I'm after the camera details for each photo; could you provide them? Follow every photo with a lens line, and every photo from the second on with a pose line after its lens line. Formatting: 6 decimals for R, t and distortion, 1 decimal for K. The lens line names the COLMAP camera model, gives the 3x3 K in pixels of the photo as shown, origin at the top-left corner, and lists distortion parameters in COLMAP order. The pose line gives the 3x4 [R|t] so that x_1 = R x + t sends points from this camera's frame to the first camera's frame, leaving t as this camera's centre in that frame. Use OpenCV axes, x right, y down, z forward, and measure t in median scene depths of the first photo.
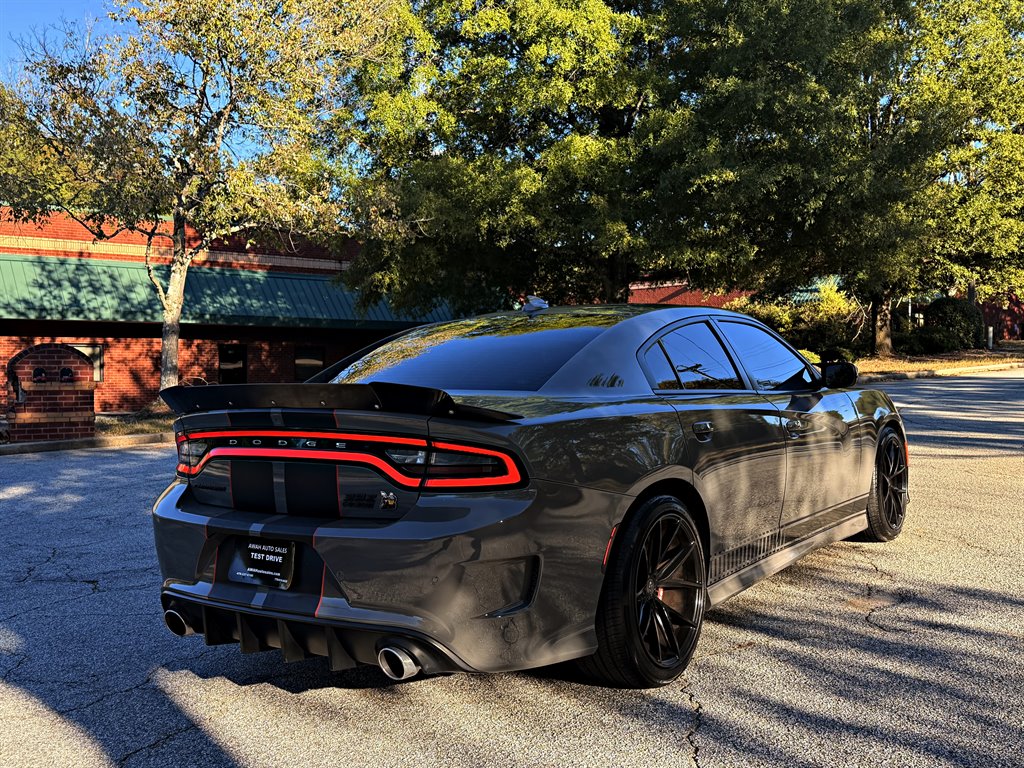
lens RADIAL K [[1005.5, 0, 513.9], [0, 1005.5, 389.6], [0, 0, 1]] dist [0.181800, -0.370325]
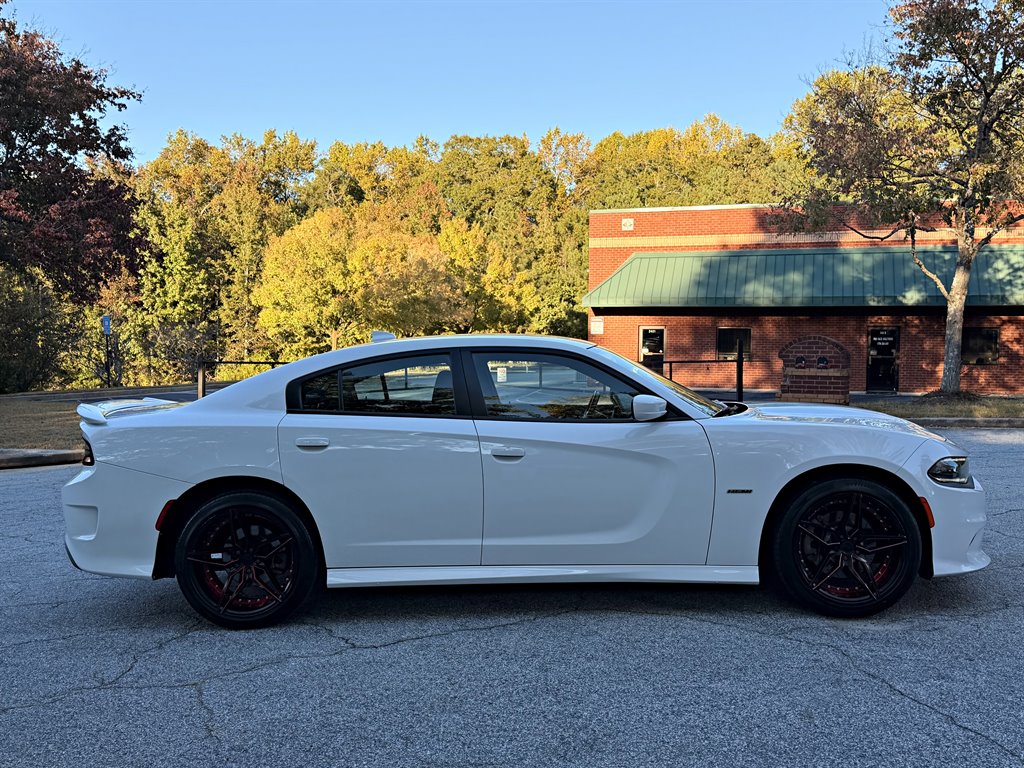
lens RADIAL K [[999.5, 0, 512.4], [0, 999.5, 391.5], [0, 0, 1]] dist [0.191320, -0.410256]
pose [[0.577615, 0.050101, -0.814770, 0.226491], [-0.028728, 0.998744, 0.041048, -0.013892], [0.815804, -0.000303, 0.578329, 0.029057]]
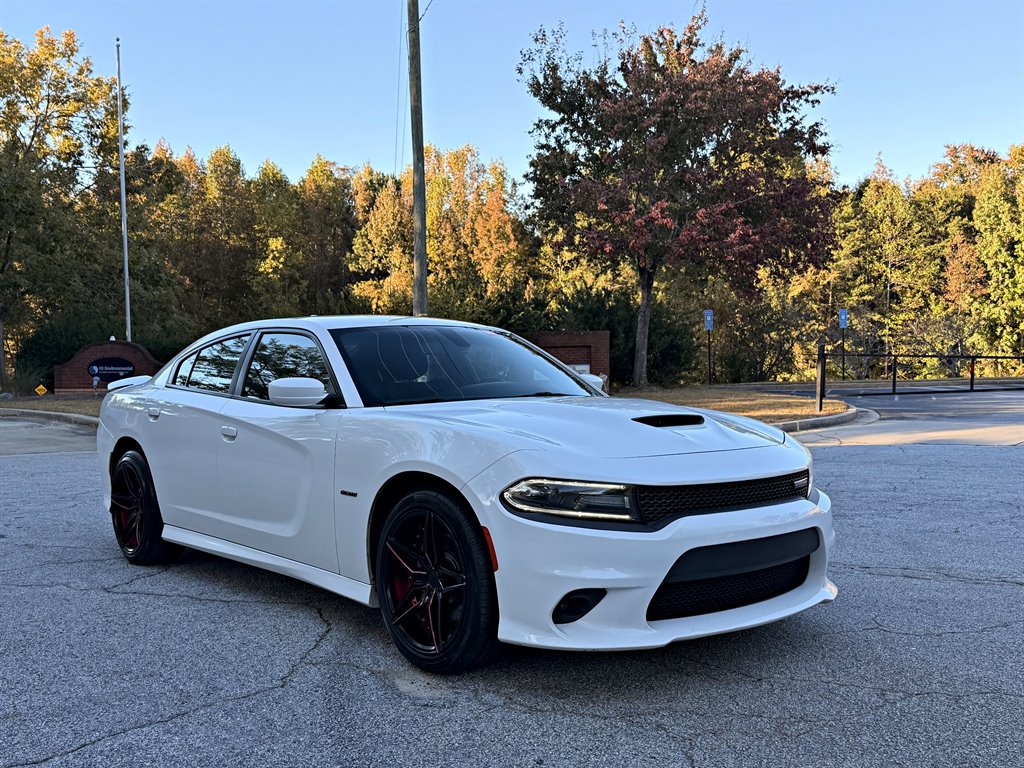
lens RADIAL K [[999.5, 0, 512.4], [0, 999.5, 391.5], [0, 0, 1]] dist [0.191320, -0.410256]
pose [[-0.220807, 0.060774, -0.973422, 0.252660], [-0.019194, 0.997593, 0.066637, -0.016646], [0.975129, 0.033397, -0.219109, 0.288335]]
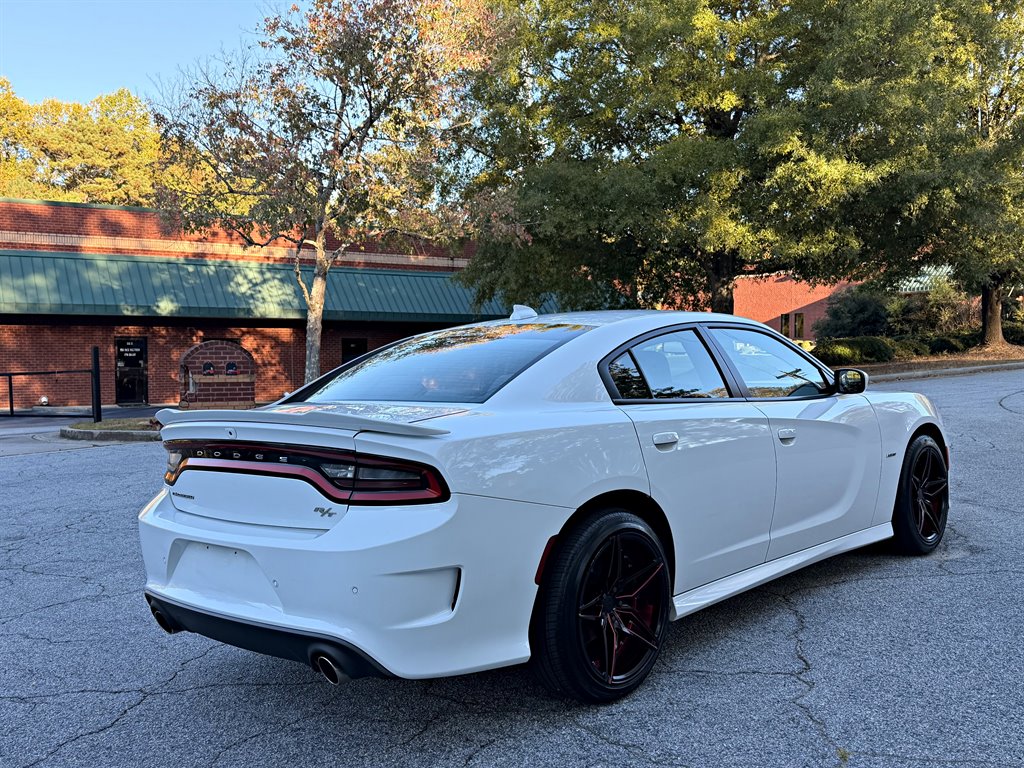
lens RADIAL K [[1005.5, 0, 513.9], [0, 1005.5, 389.6], [0, 0, 1]] dist [0.181800, -0.370325]
pose [[0.995248, -0.000373, -0.097371, -0.010979], [0.001358, 0.999949, 0.010045, -0.001519], [0.097363, -0.010130, 0.995197, -0.066125]]
